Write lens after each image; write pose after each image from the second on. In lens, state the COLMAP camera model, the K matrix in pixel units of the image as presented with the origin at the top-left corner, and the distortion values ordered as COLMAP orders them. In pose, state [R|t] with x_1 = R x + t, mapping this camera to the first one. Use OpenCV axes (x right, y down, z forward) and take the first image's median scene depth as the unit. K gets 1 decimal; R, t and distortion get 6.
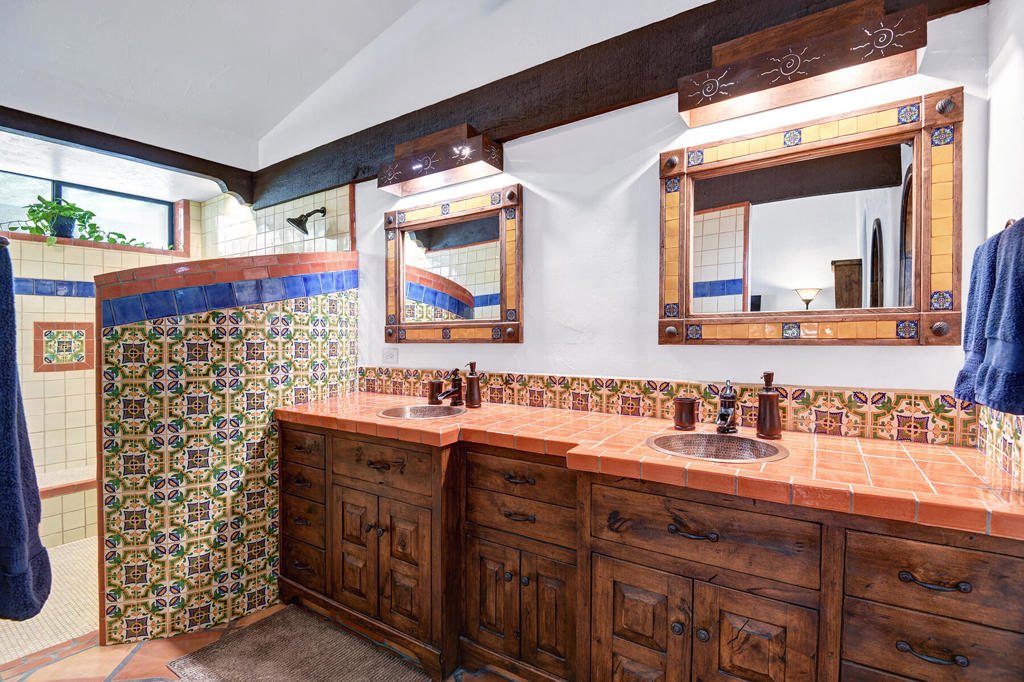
lens RADIAL K [[492.4, 0, 512.0], [0, 492.4, 341.0], [0, 0, 1]] dist [-0.004008, -0.001223]
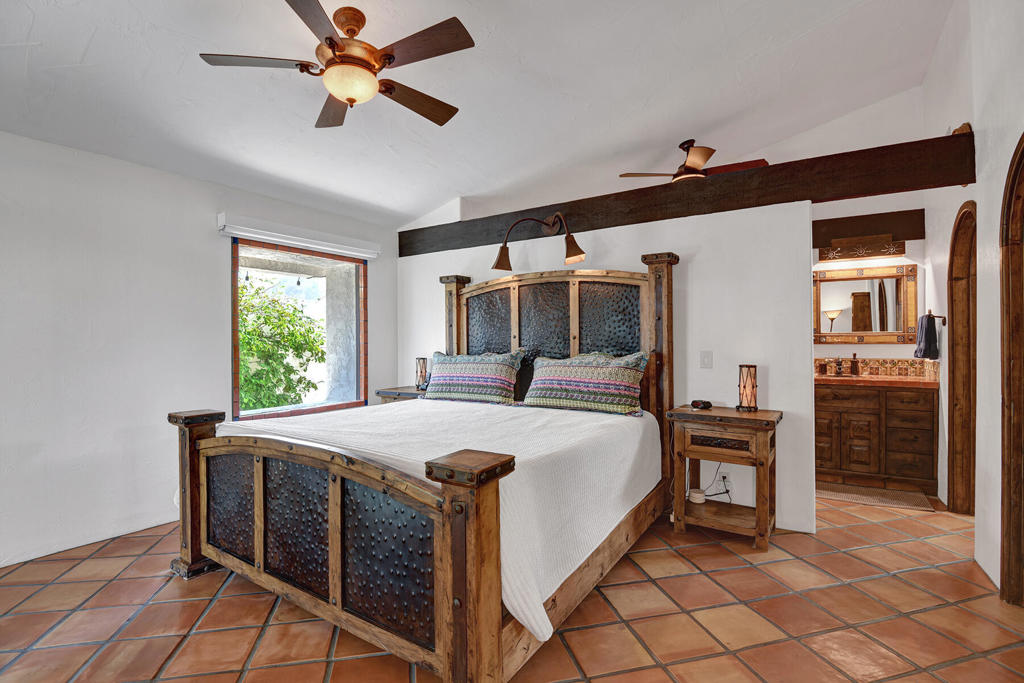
lens RADIAL K [[483.8, 0, 511.3], [0, 483.8, 325.4], [0, 0, 1]] dist [-0.002020, -0.000585]
pose [[0.999976, 0.004452, 0.005236, -1.734967], [-0.004287, 0.999507, -0.031115, -0.005151], [-0.005372, 0.031092, 0.999502, -2.116207]]
